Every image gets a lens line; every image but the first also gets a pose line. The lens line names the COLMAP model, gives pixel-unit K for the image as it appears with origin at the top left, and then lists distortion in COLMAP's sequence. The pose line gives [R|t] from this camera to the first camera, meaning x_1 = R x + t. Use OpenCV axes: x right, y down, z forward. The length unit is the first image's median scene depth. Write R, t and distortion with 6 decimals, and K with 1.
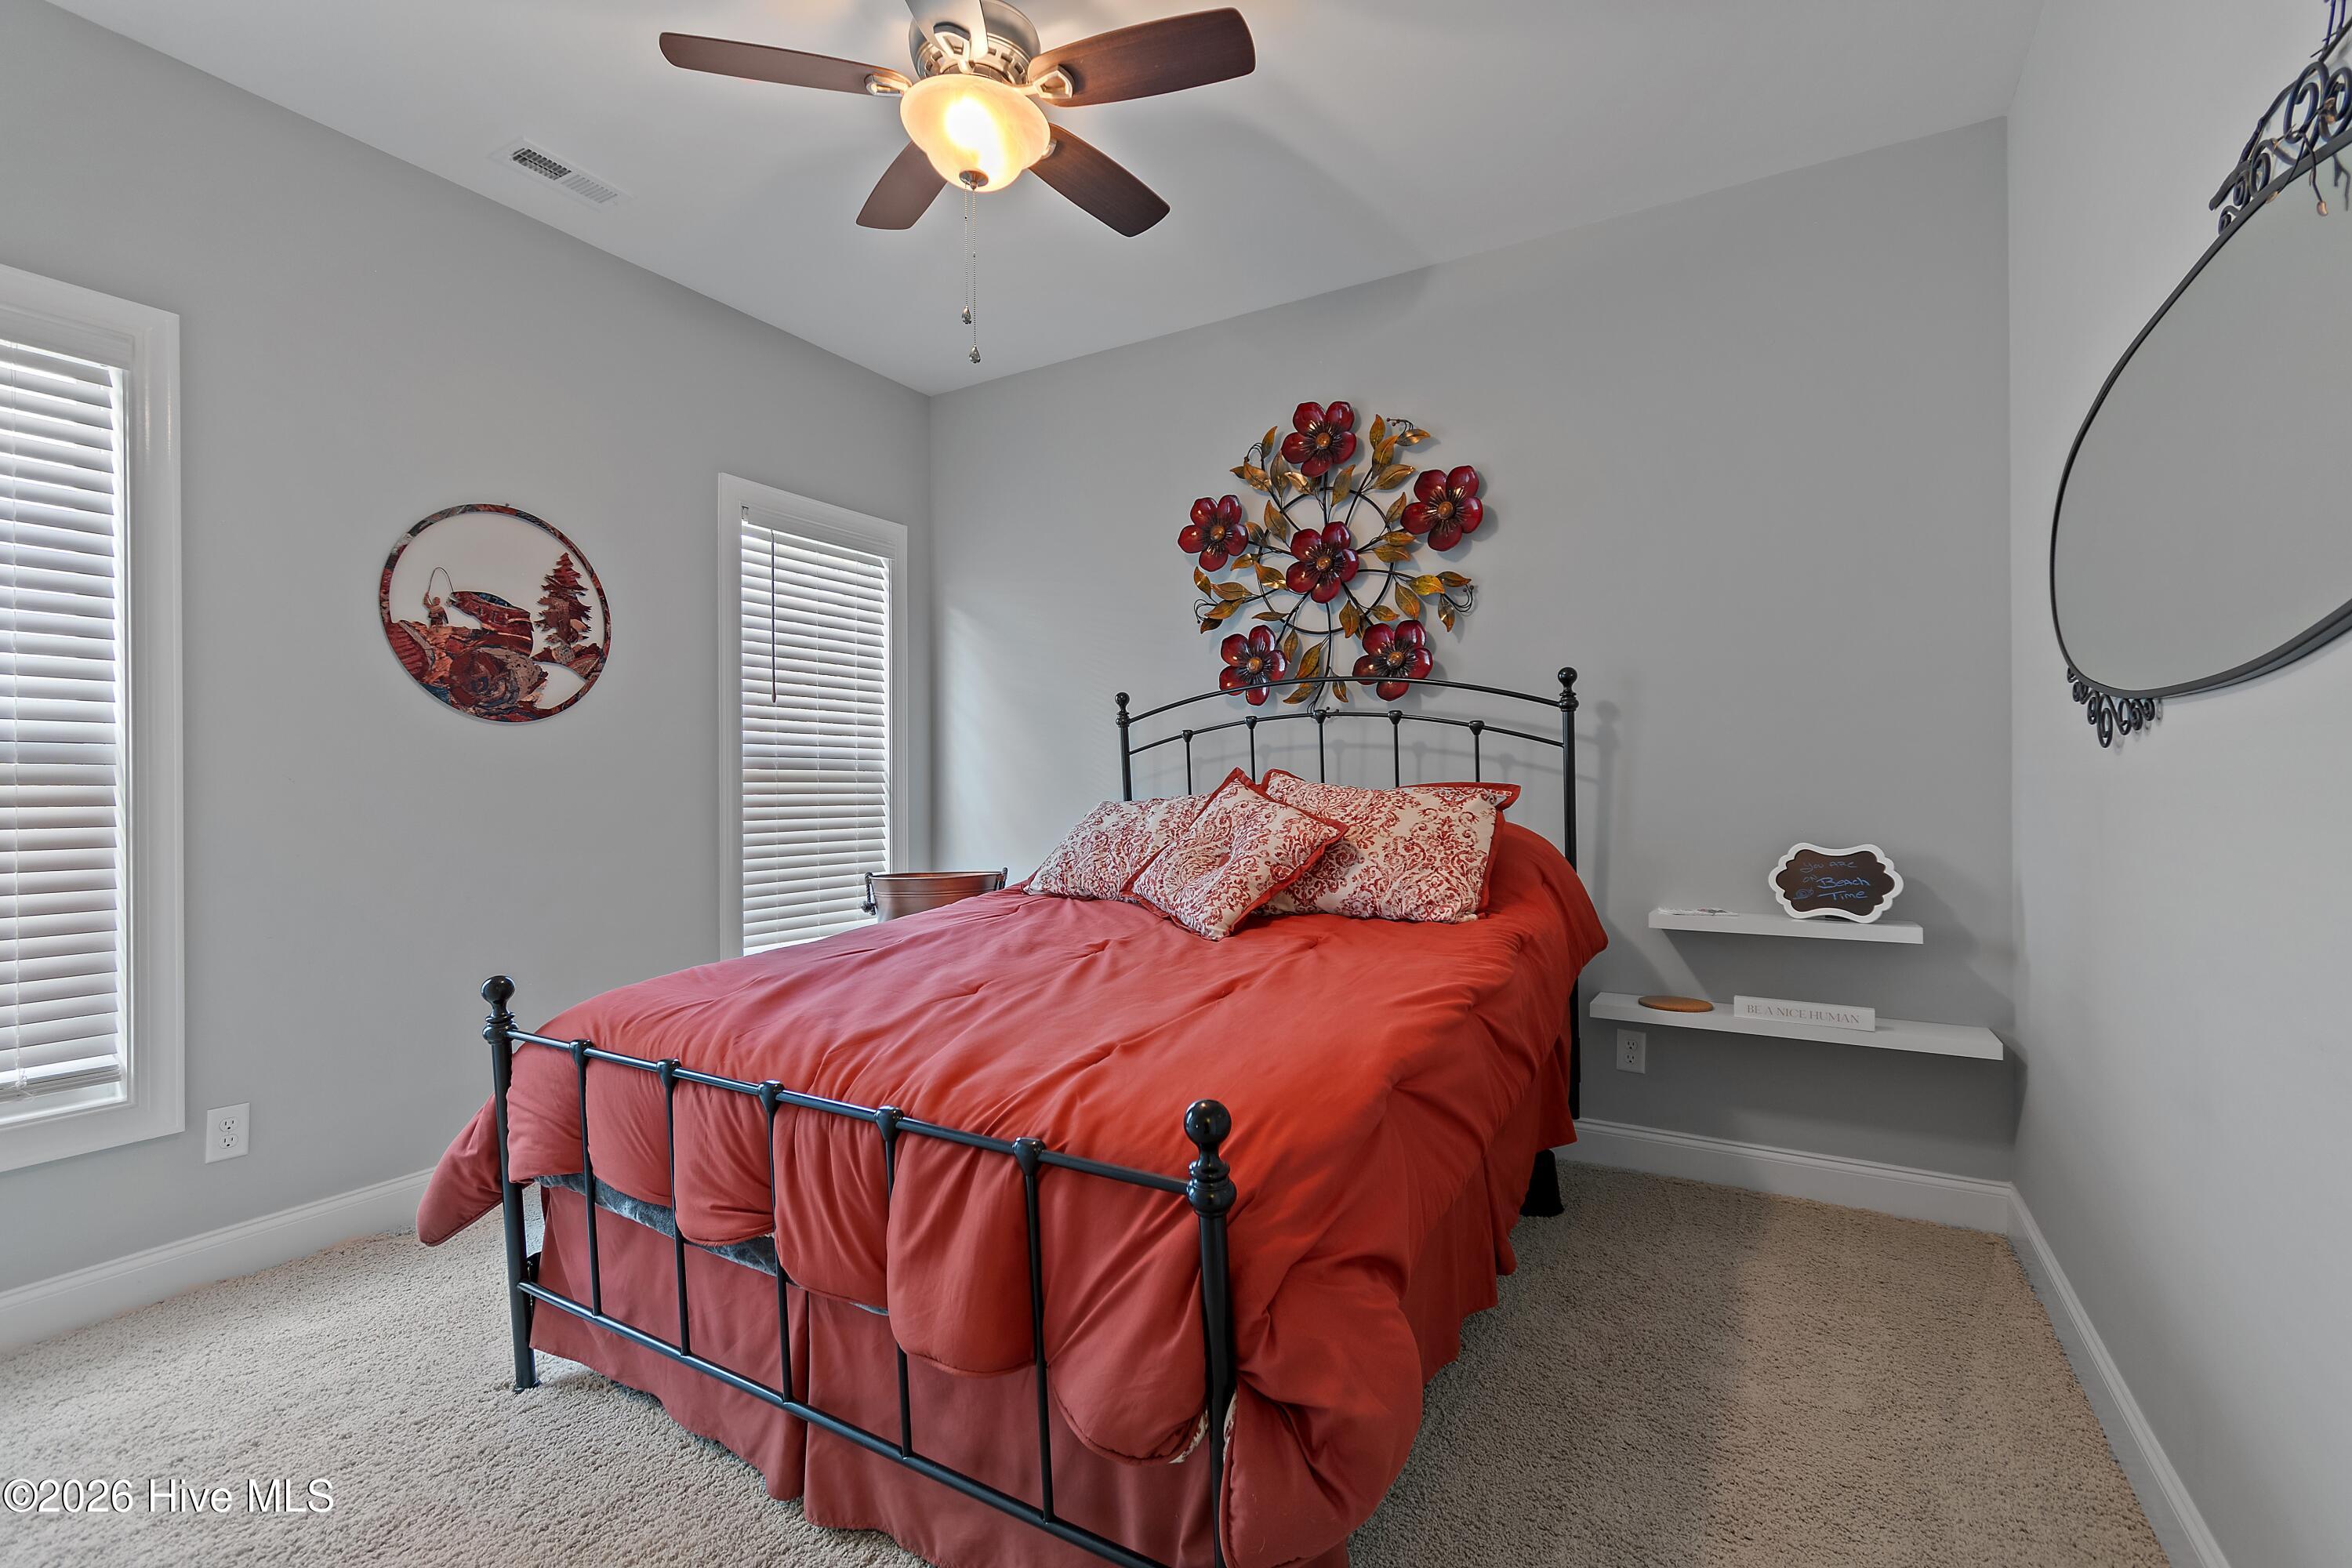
lens RADIAL K [[1035.8, 0, 1194.0], [0, 1035.8, 794.1], [0, 0, 1]] dist [-0.001251, -0.001279]
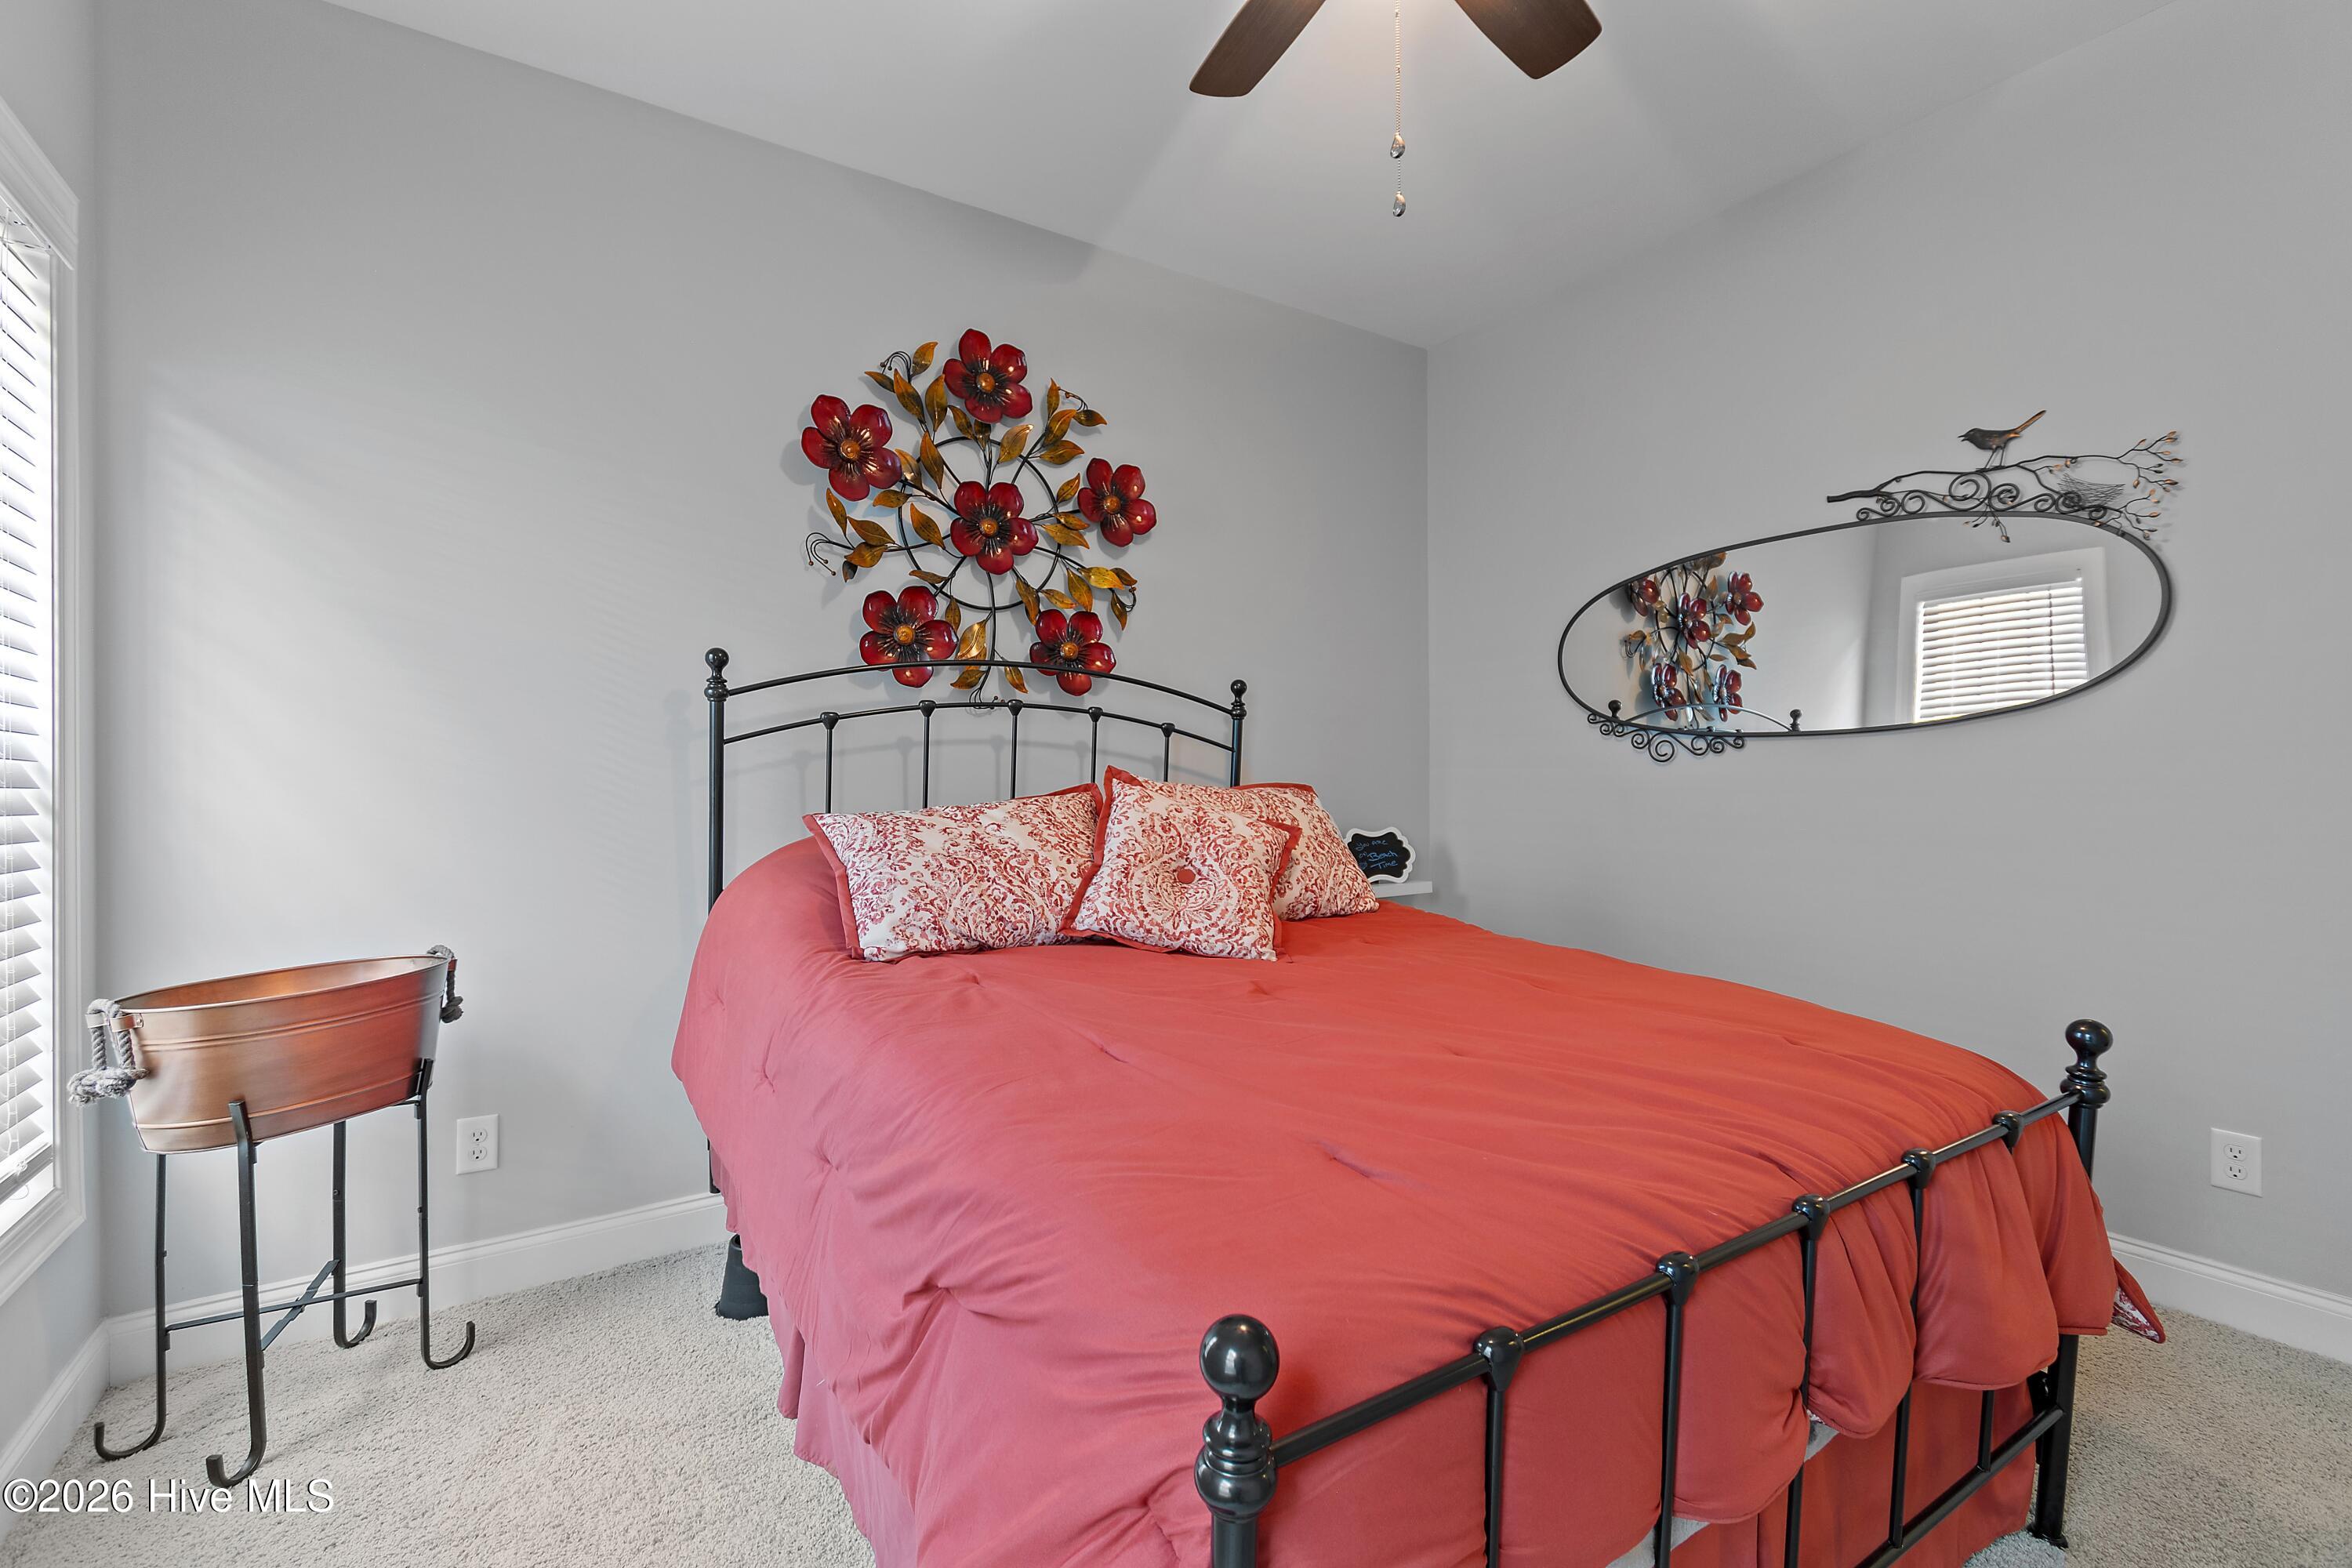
lens RADIAL K [[1035.8, 0, 1186.3], [0, 1035.8, 780.6], [0, 0, 1]] dist [-0.001251, -0.001279]
pose [[0.447579, 0.002947, 0.894240, -0.567151], [0.017314, 0.999779, -0.011960, -0.001898], [-0.894077, 0.020836, 0.447428, 0.485013]]
